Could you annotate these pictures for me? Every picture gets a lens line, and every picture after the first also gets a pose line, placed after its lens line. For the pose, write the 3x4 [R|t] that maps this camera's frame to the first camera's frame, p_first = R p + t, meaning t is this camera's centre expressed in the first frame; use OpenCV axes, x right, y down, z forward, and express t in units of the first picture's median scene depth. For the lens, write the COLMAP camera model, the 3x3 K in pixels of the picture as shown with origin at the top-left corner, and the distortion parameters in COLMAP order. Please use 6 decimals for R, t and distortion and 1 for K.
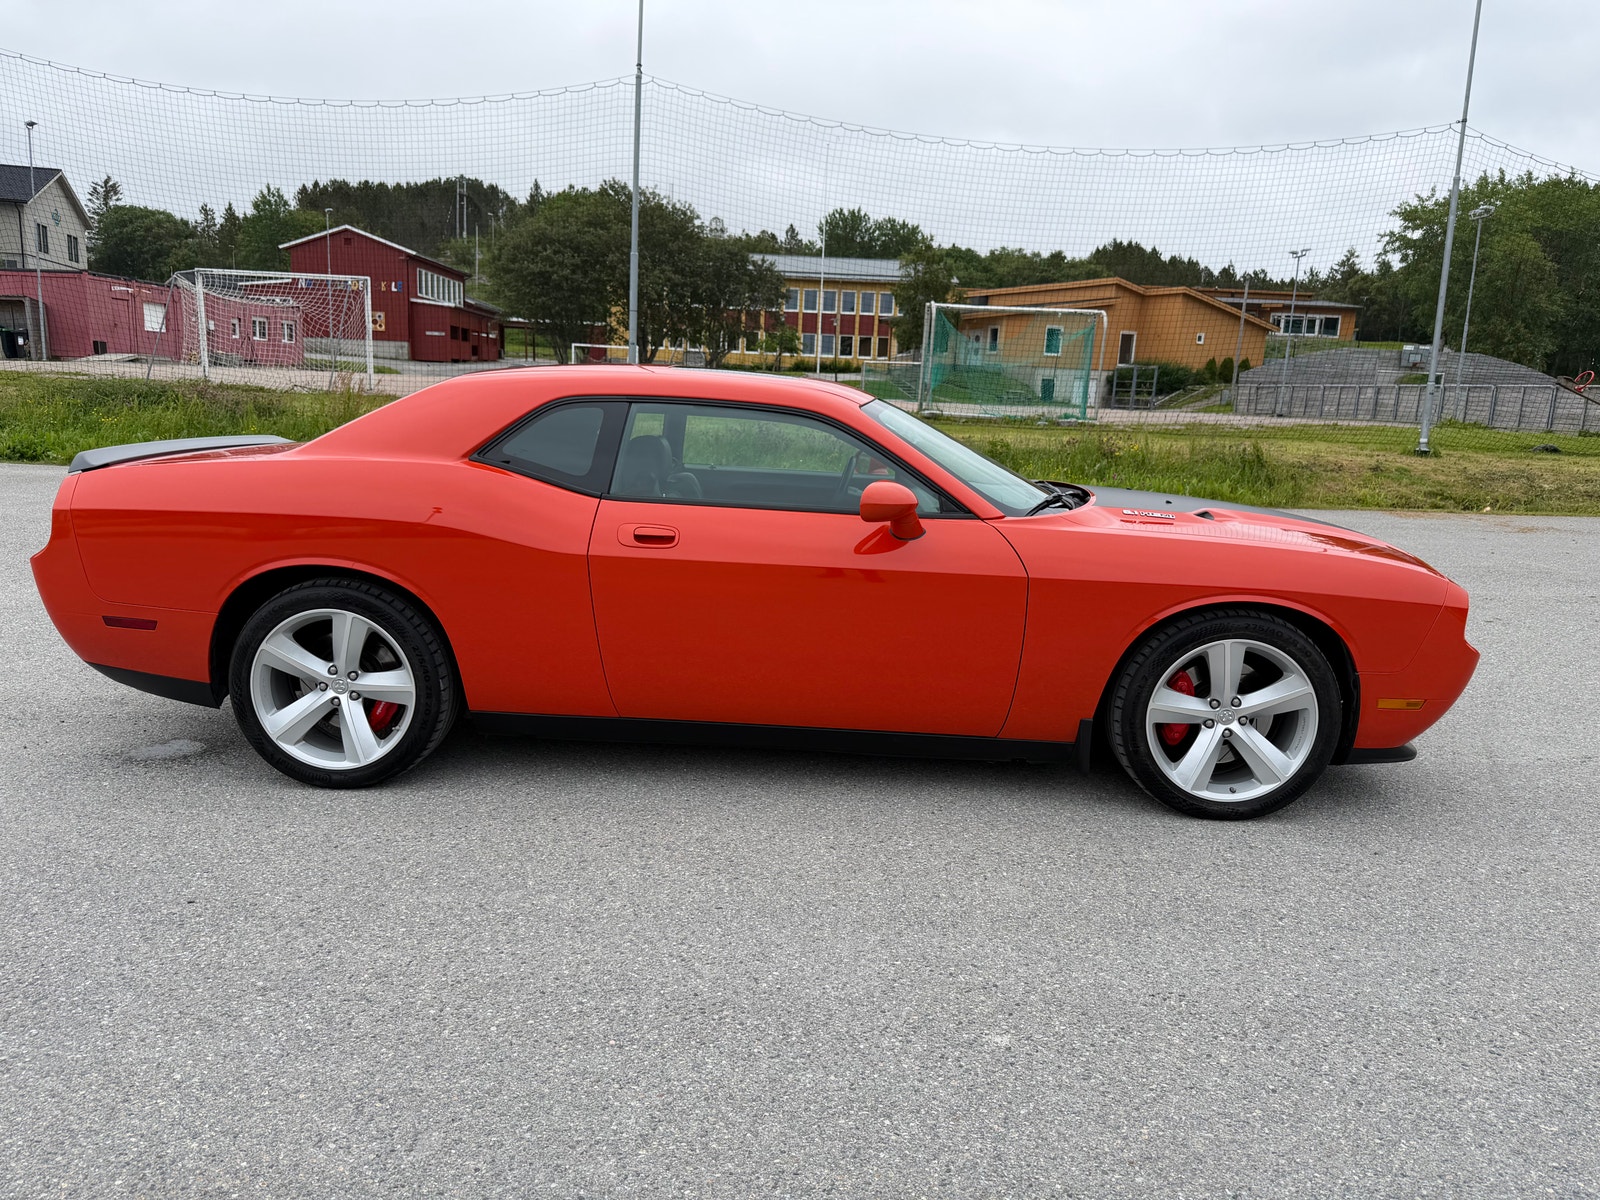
lens RADIAL K [[1130.2, 0, 800.0], [0, 1130.2, 600.0], [0, 0, 1]] dist [0.010894, -0.013257]
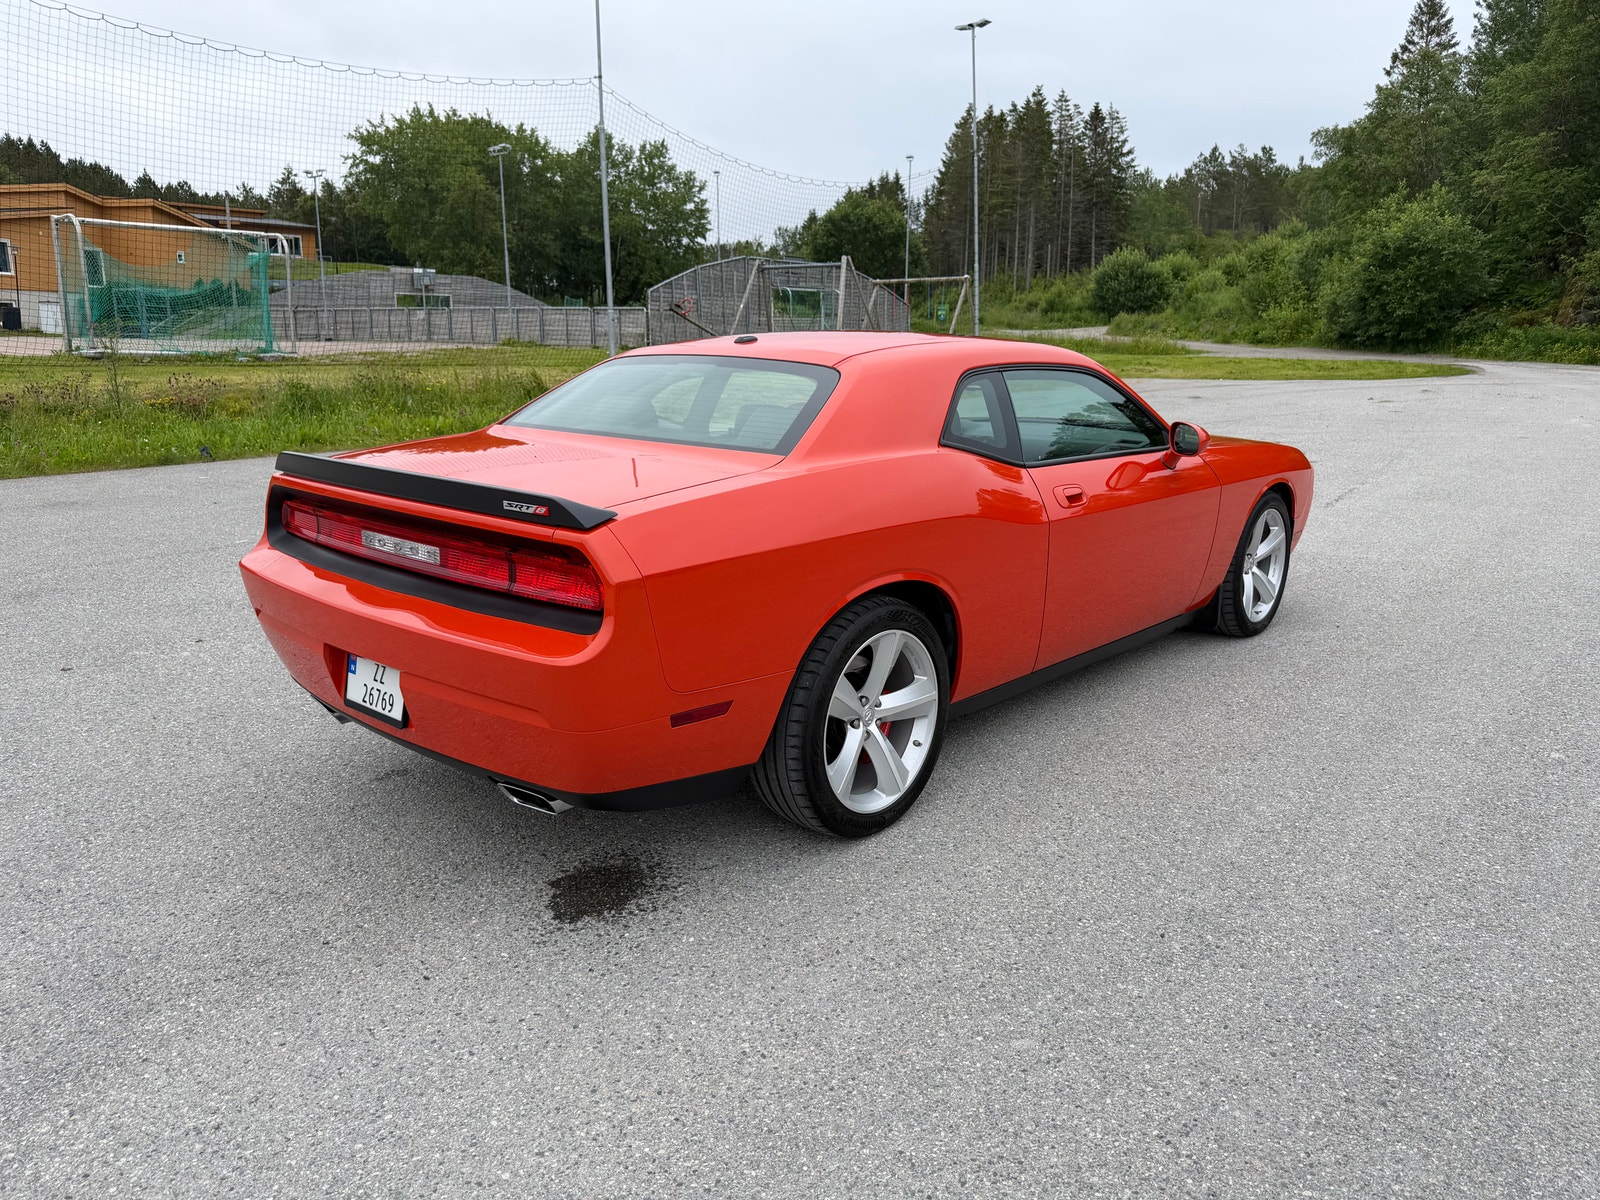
lens RADIAL K [[1130.2, 0, 800.0], [0, 1130.2, 600.0], [0, 0, 1]] dist [0.010894, -0.013257]
pose [[0.649095, -0.206433, 0.732162, -1.081641], [0.156589, 0.978122, 0.136958, -0.144143], [-0.744416, 0.025750, 0.667219, 0.462567]]
